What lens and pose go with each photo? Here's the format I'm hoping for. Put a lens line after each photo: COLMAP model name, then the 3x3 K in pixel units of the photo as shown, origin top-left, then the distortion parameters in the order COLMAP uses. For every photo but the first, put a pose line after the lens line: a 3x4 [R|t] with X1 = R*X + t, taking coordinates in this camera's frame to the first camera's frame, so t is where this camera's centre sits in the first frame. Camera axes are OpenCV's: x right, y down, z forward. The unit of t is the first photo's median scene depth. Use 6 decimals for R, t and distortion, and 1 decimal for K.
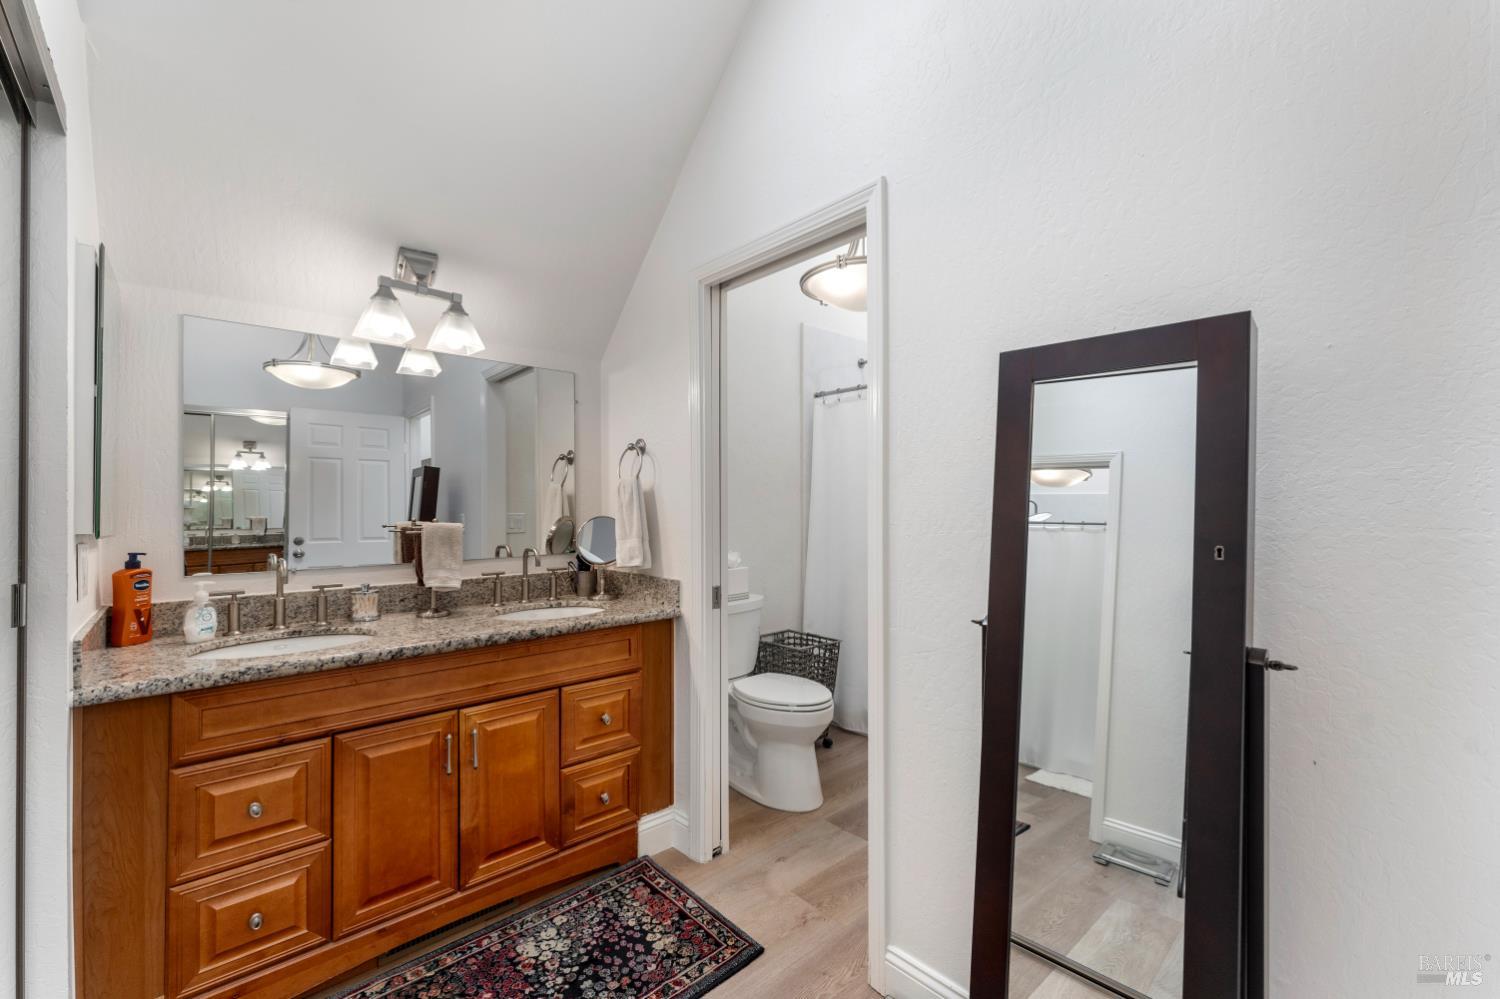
lens RADIAL K [[633.4, 0, 752.3], [0, 633.4, 500.3], [0, 0, 1]] dist [0.001963, -0.000573]
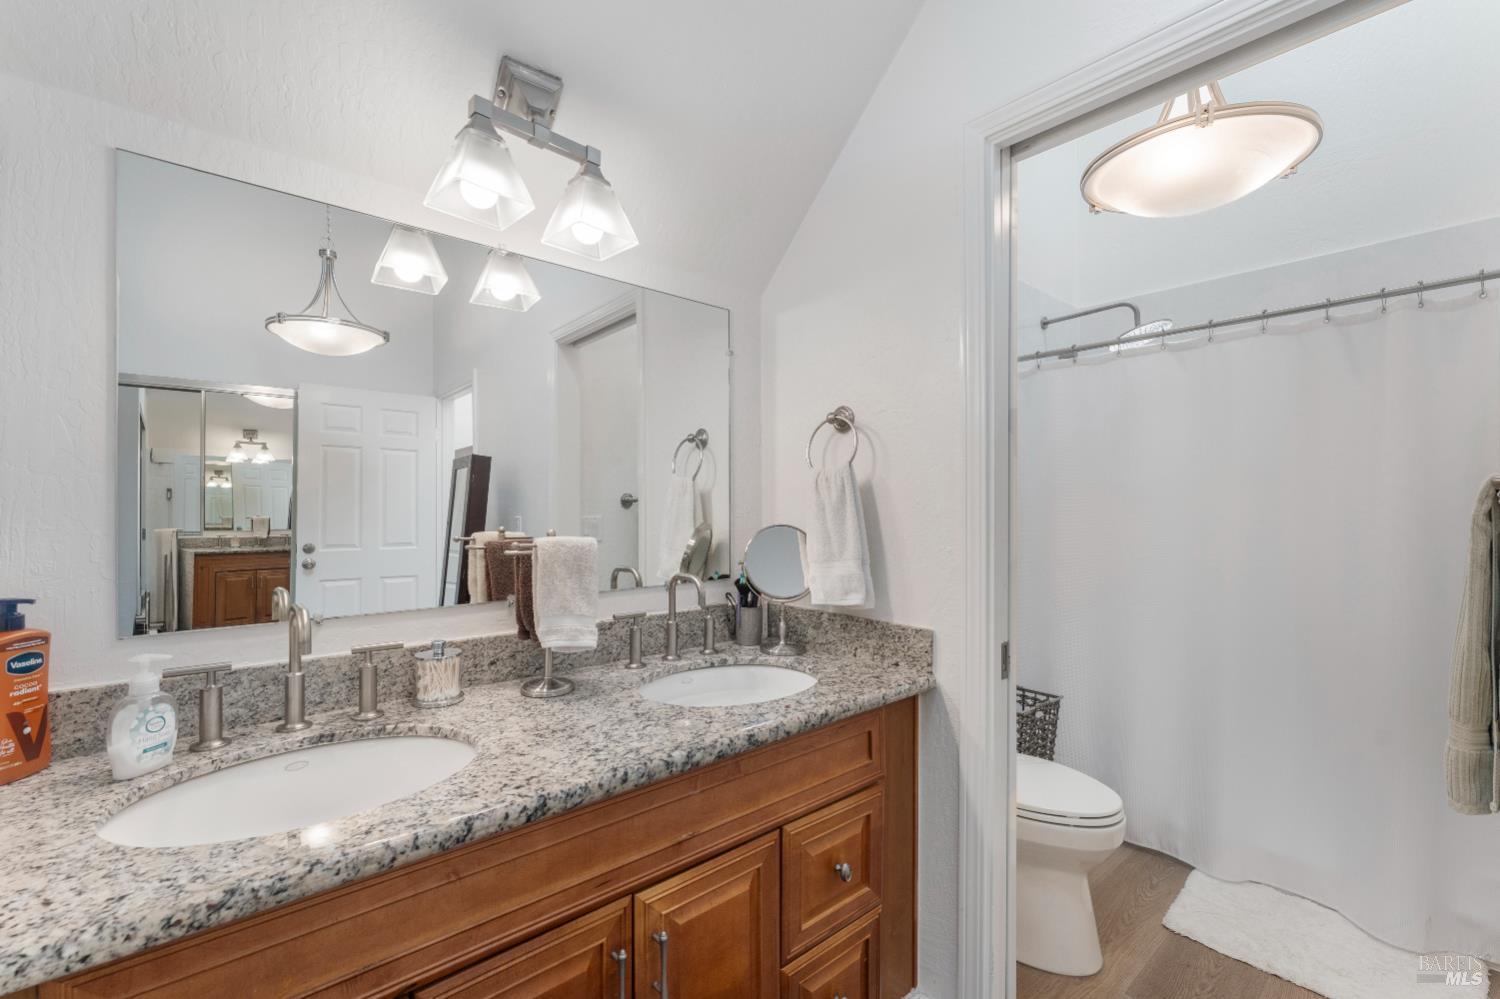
lens RADIAL K [[633.4, 0, 747.7], [0, 633.4, 506.4], [0, 0, 1]] dist [0.001963, -0.000573]
pose [[0.999954, 0.006224, -0.007230, -0.307668], [-0.006163, 0.999946, 0.008361, 0.001133], [0.007282, -0.008316, 0.999939, 0.399269]]
